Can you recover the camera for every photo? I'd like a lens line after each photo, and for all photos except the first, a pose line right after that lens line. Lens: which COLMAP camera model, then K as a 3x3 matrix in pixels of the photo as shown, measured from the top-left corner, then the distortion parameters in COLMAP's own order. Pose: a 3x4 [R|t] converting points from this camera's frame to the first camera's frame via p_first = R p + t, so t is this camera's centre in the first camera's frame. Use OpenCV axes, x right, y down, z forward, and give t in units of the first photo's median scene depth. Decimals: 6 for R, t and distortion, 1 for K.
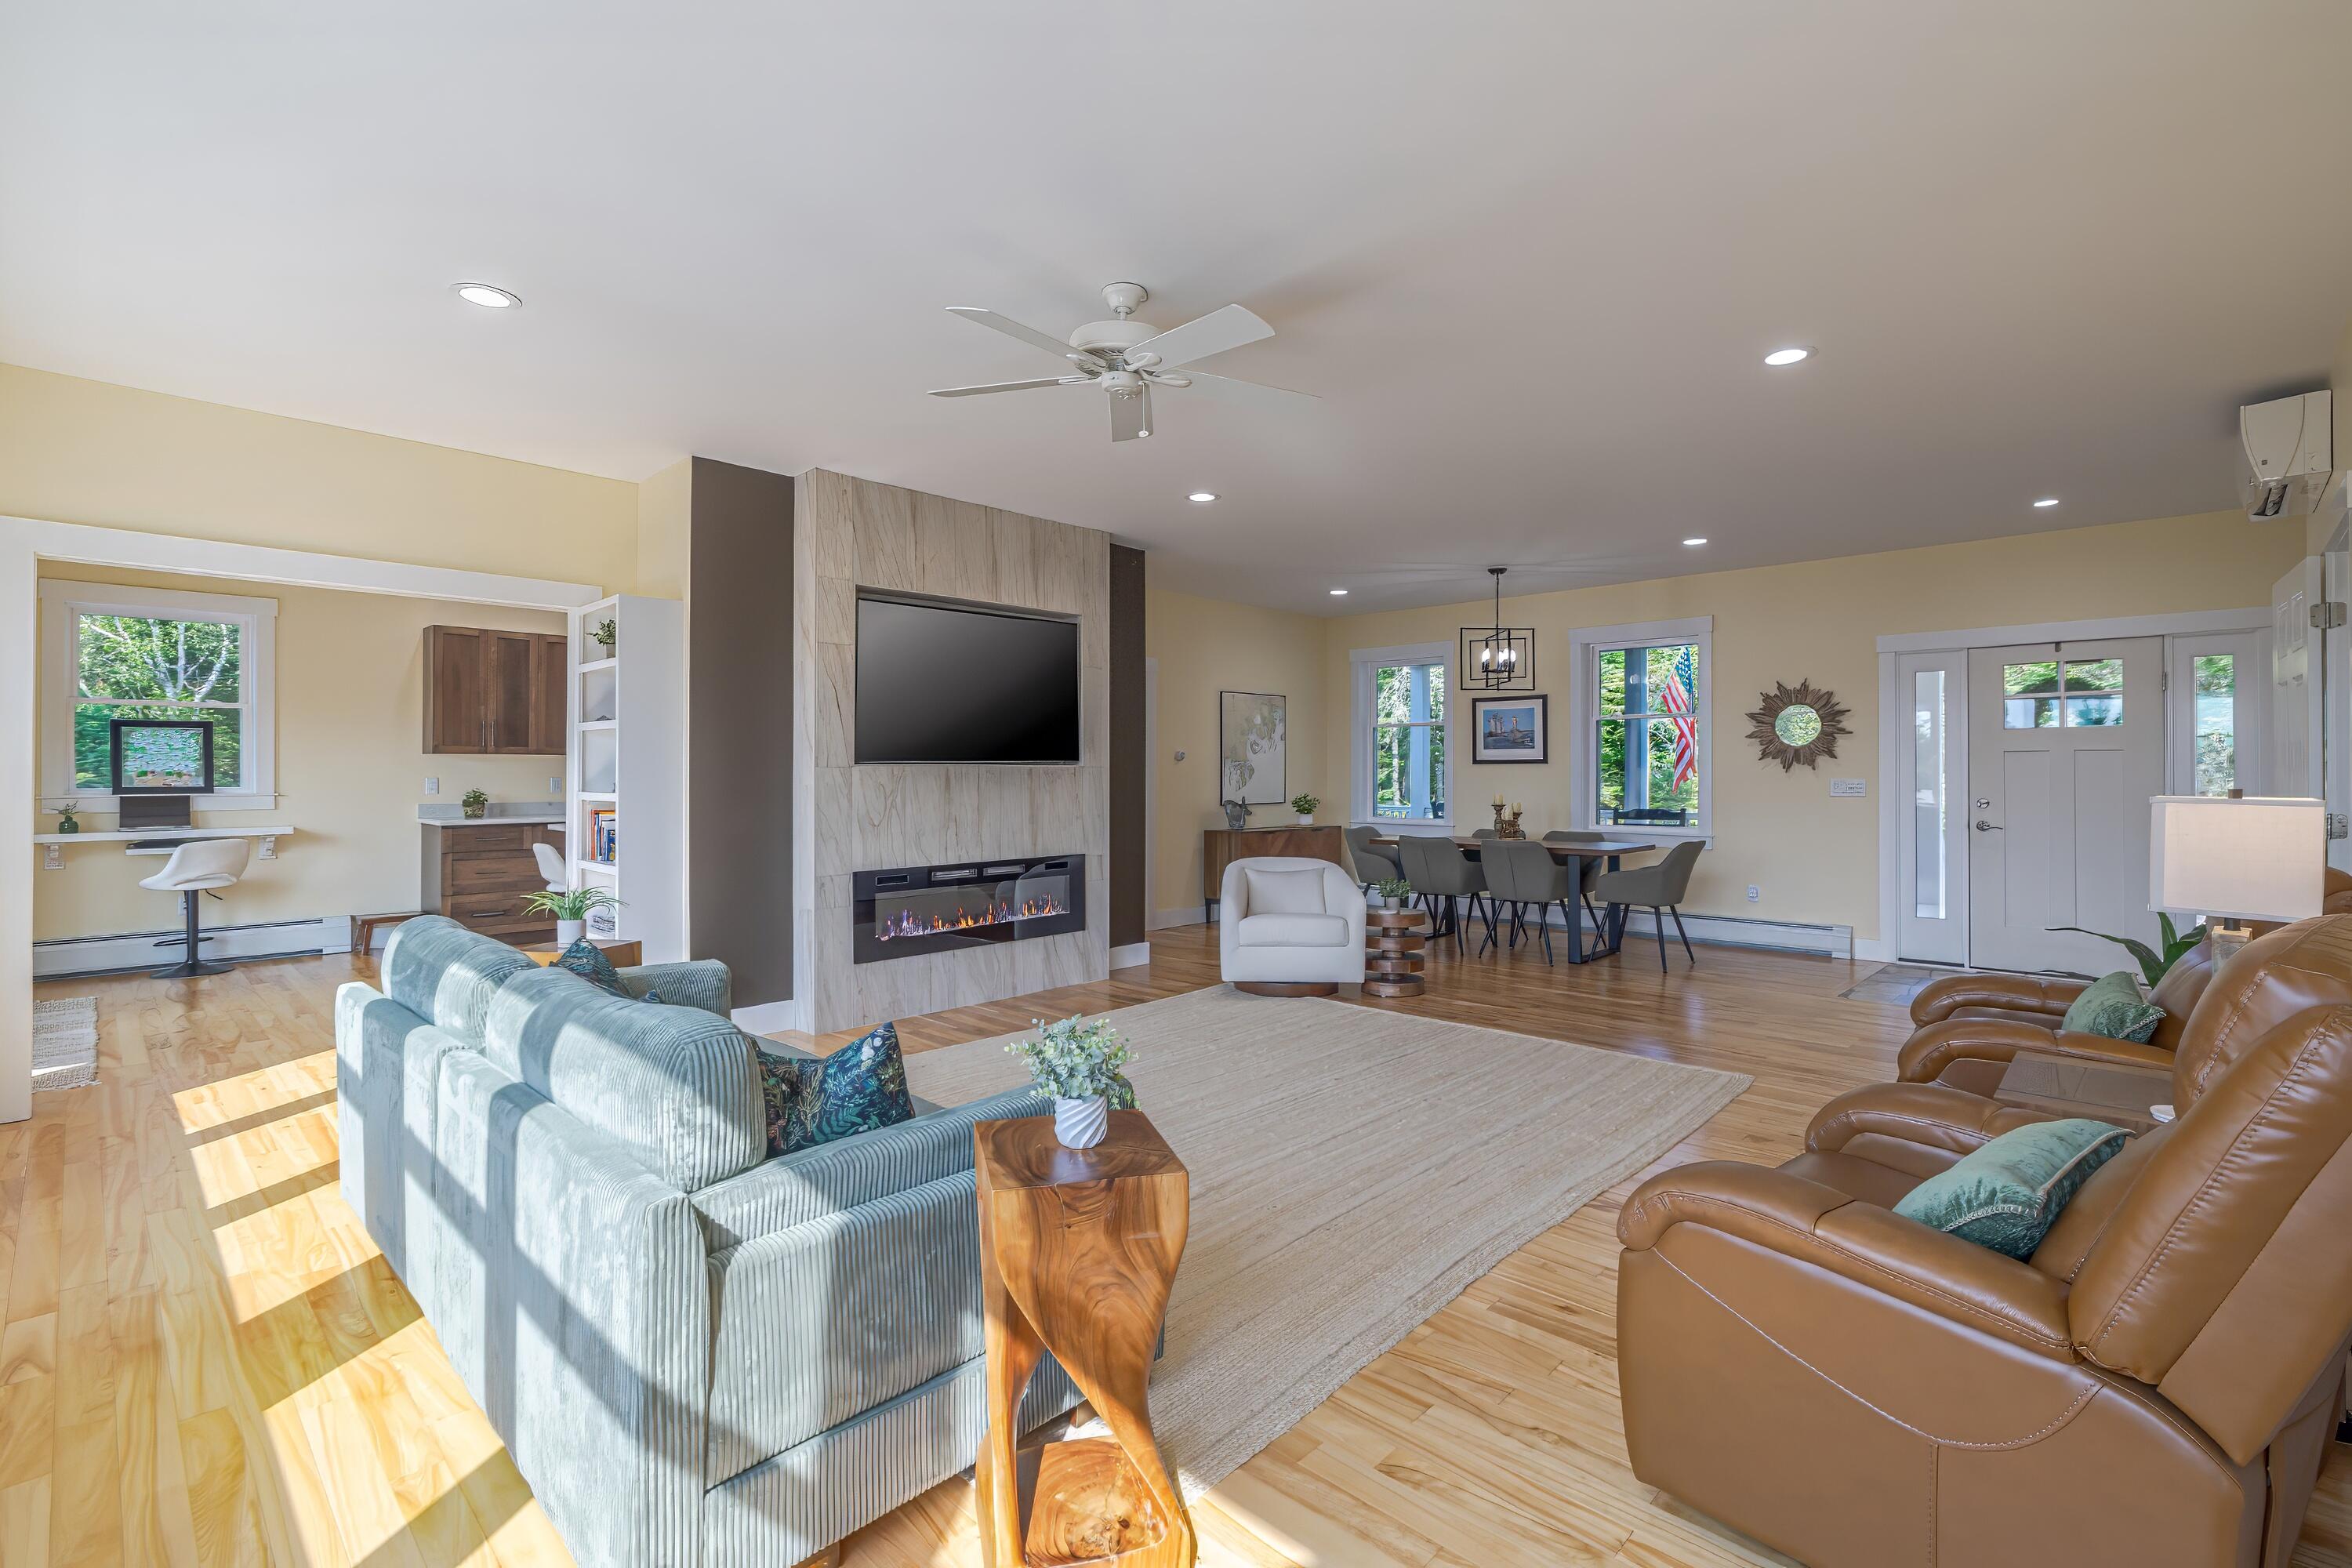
lens RADIAL K [[1060.0, 0, 1181.2], [0, 1060.0, 766.5], [0, 0, 1]] dist [-0.001137, -0.000016]
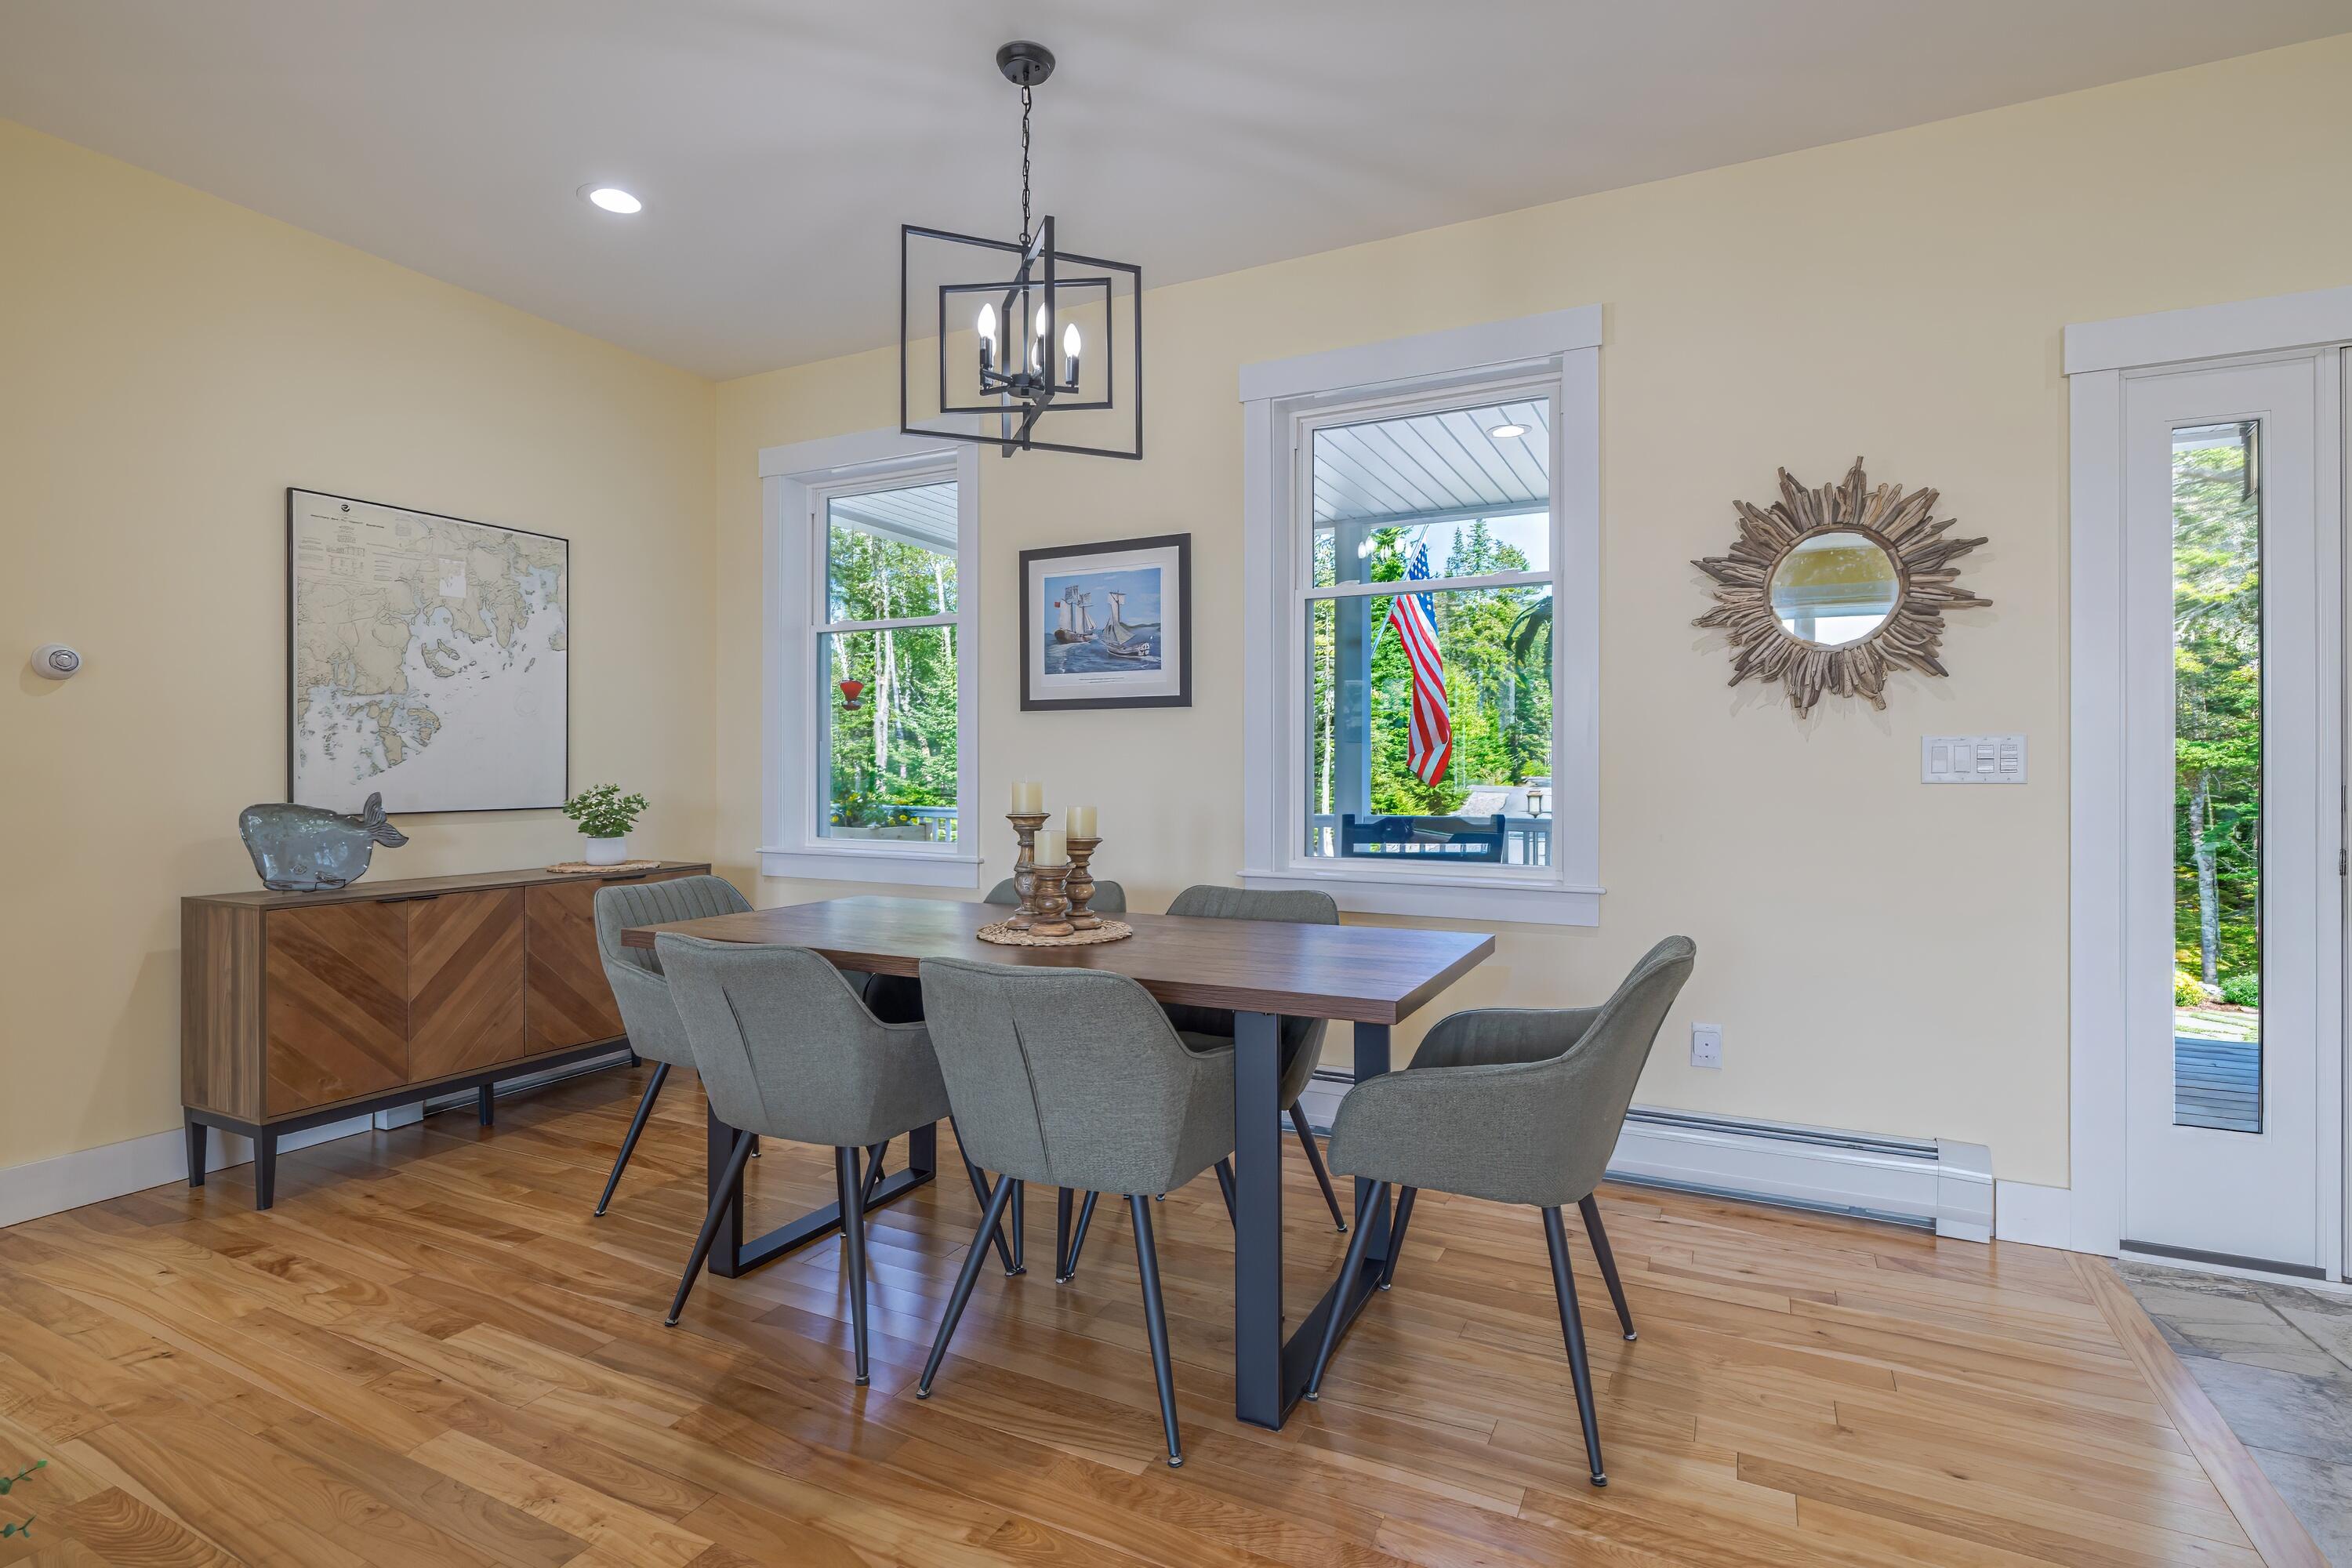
lens RADIAL K [[1139.3, 0, 1173.5], [0, 1139.3, 767.3], [0, 0, 1]] dist [-0.000808, -0.000141]
pose [[0.957234, 0.000051, 0.289316, 0.238514], [-0.002207, 0.999972, 0.007125, 0.019148], [-0.289308, -0.007458, 0.957207, 0.653755]]
